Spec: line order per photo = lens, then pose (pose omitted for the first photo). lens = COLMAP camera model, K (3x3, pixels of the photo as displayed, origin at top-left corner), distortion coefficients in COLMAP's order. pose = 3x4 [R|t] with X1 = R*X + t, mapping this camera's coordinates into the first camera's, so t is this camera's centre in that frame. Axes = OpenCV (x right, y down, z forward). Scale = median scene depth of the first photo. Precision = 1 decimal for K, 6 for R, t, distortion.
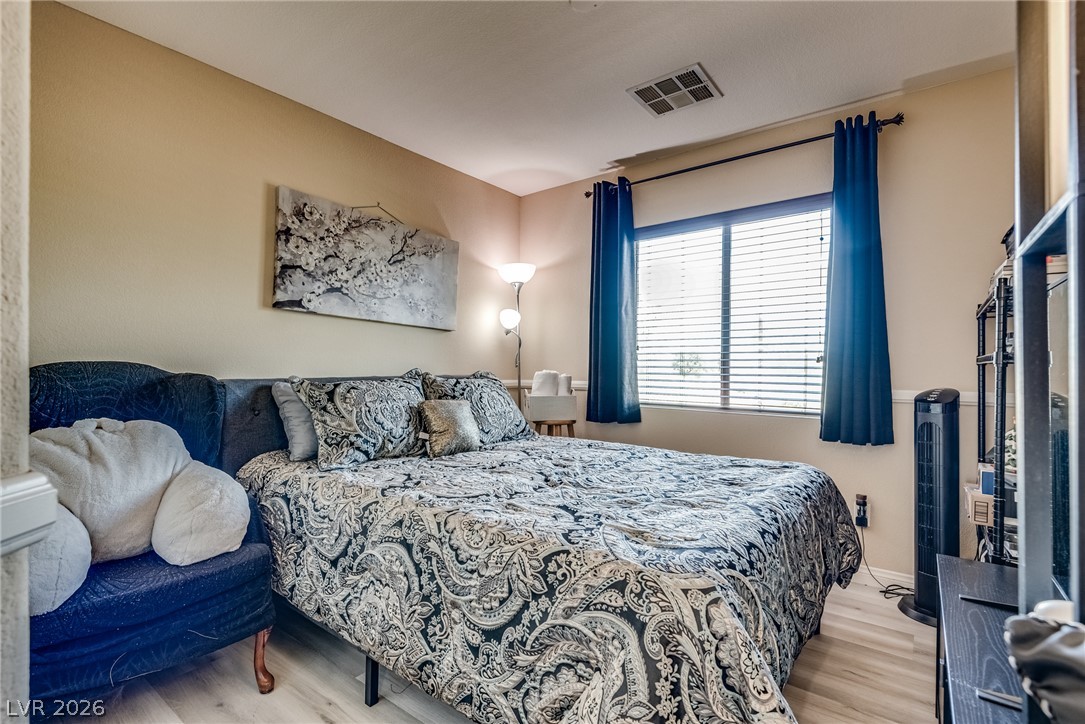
lens RADIAL K [[497.9, 0, 541.4], [0, 497.9, 361.9], [0, 0, 1]] dist [0.007759, -0.001214]
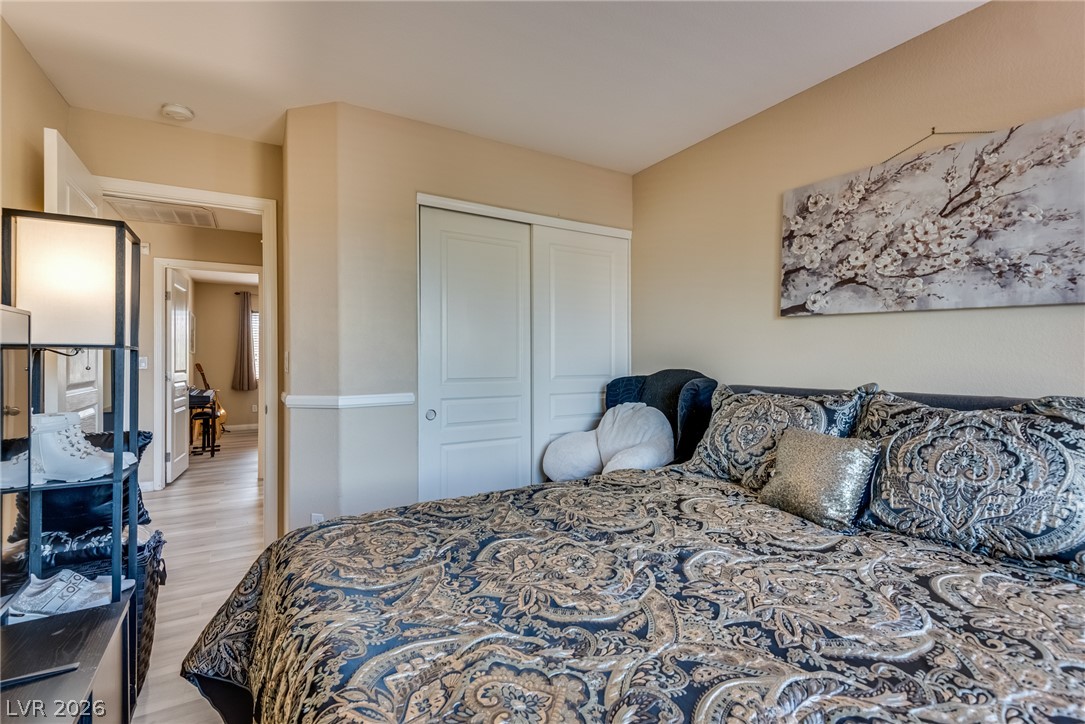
lens RADIAL K [[497.9, 0, 542.1], [0, 497.9, 361.5], [0, 0, 1]] dist [0.007759, -0.001214]
pose [[-0.379520, -0.005326, -0.925168, 0.529112], [0.004674, 0.999960, -0.007674, -0.011255], [0.925172, -0.007237, -0.379479, 0.861152]]
